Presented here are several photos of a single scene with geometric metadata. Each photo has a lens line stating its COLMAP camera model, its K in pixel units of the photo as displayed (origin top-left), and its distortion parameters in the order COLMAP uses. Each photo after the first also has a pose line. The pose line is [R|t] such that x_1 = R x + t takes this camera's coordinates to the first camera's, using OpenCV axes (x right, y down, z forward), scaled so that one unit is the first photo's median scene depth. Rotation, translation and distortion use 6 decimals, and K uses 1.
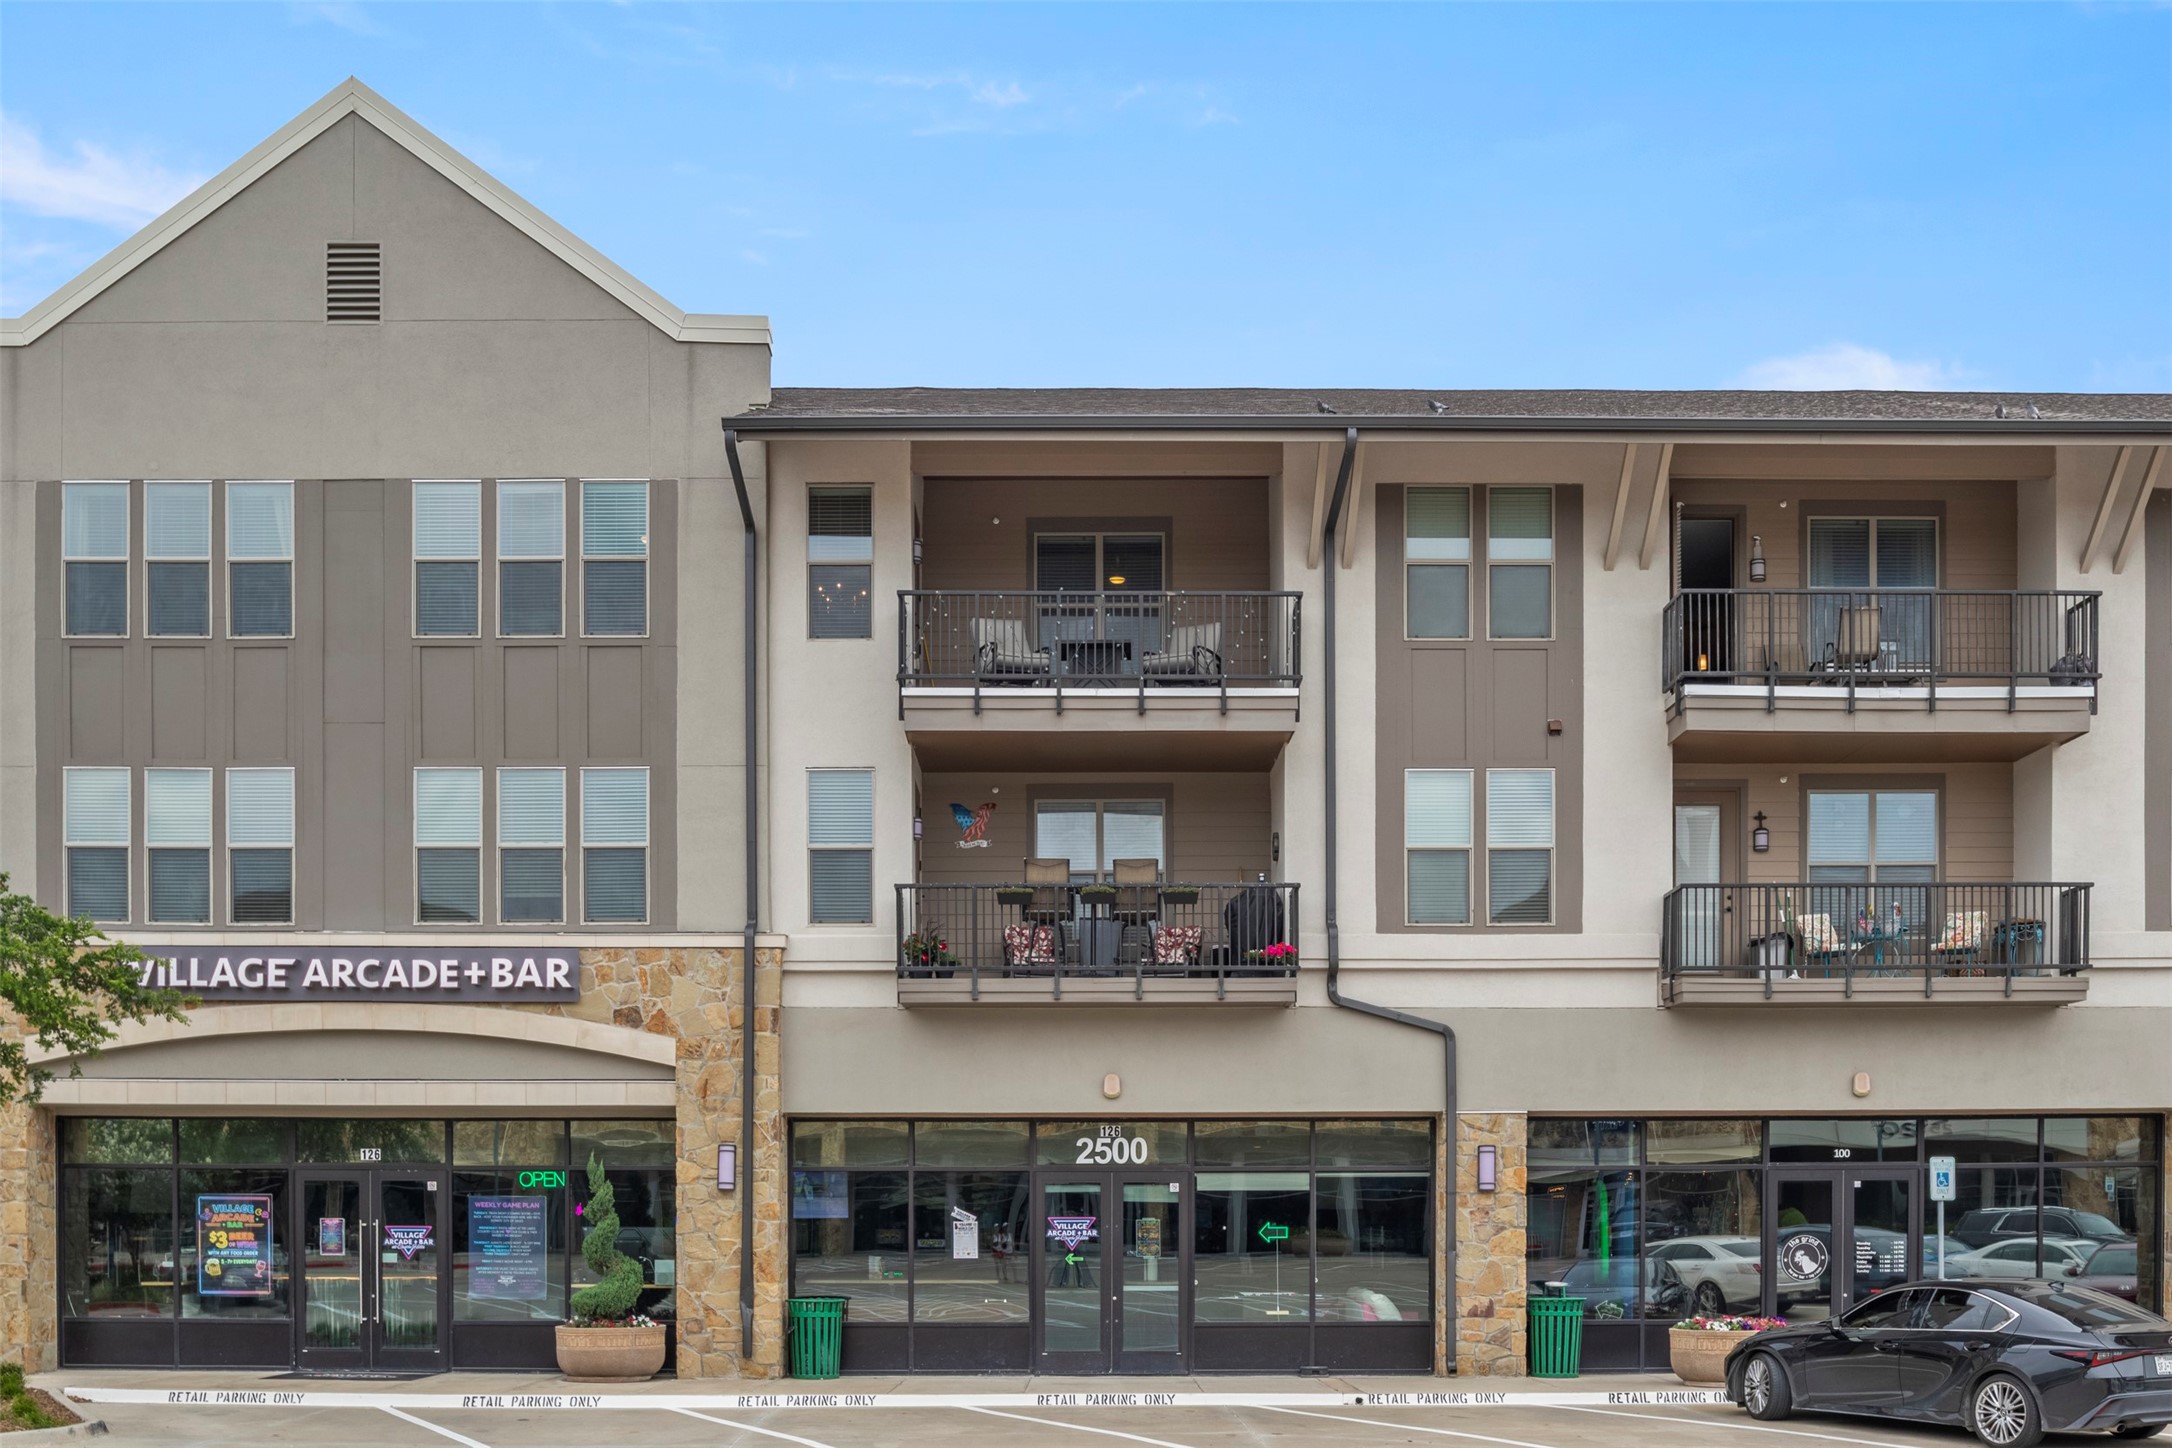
lens RADIAL K [[2218.7, 0, 1086.0], [0, 2218.7, 724.0], [0, 0, 1]] dist [-0.031920, -0.030740]
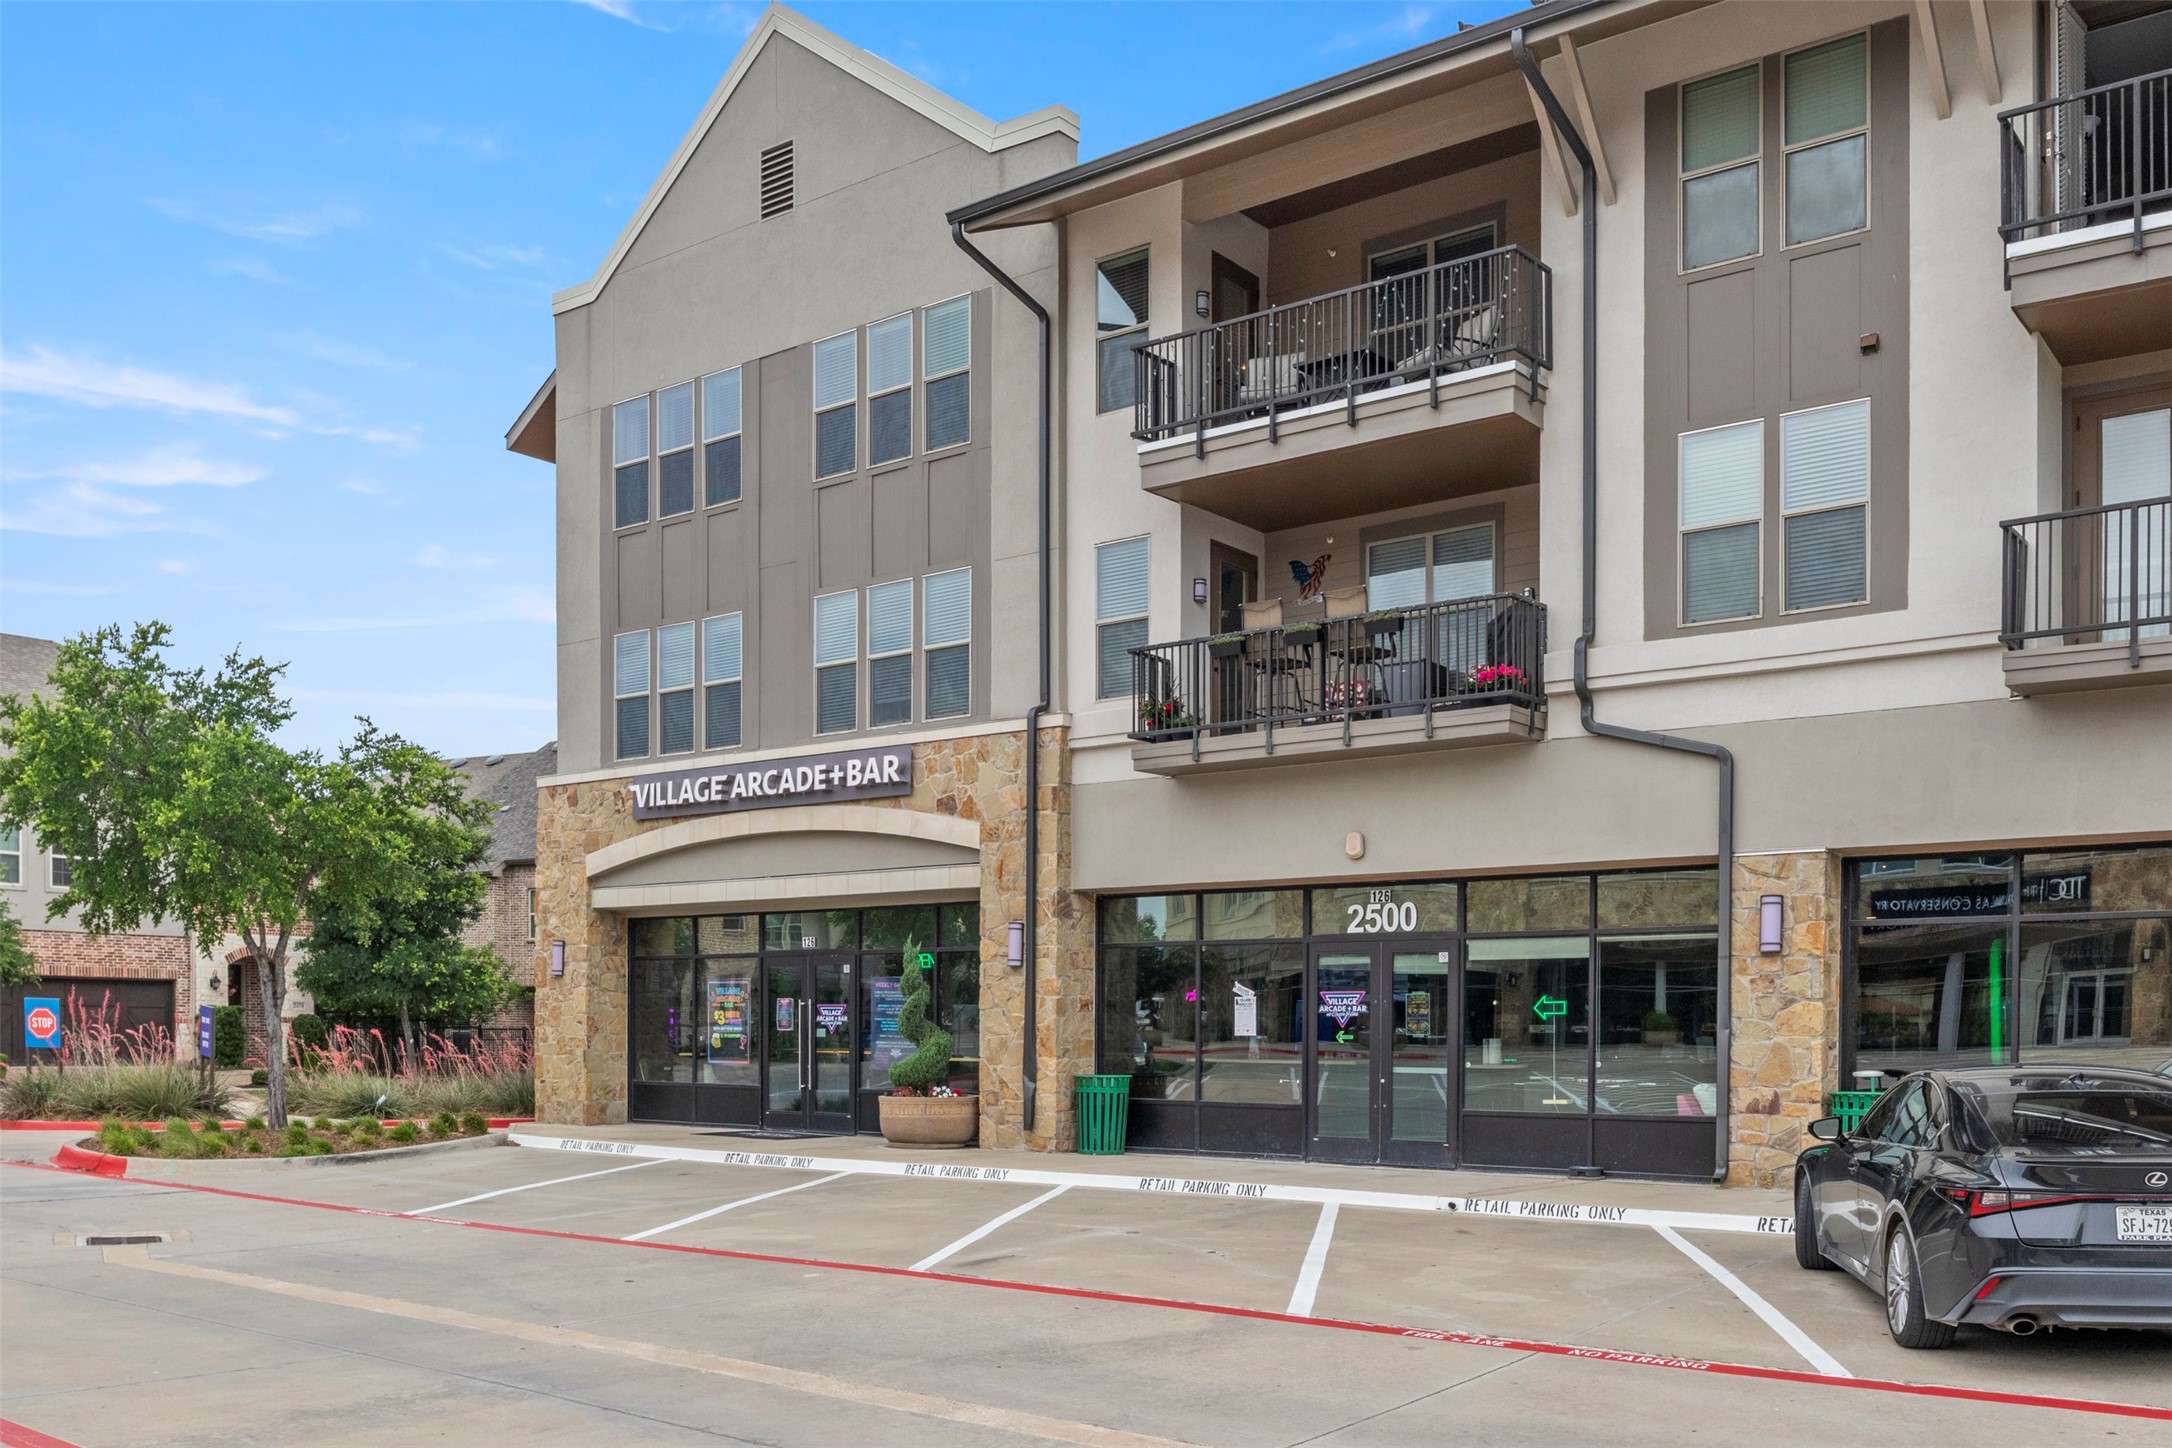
lens RADIAL K [[1926.7, 0, 1086.0], [0, 1926.7, 724.0], [0, 0, 1]] dist [-0.037278, -0.010254]
pose [[0.781199, -0.092127, -0.617446, 0.409190], [0.131106, 0.991205, 0.017981, 0.086585], [0.610359, -0.094998, 0.786407, 0.328567]]
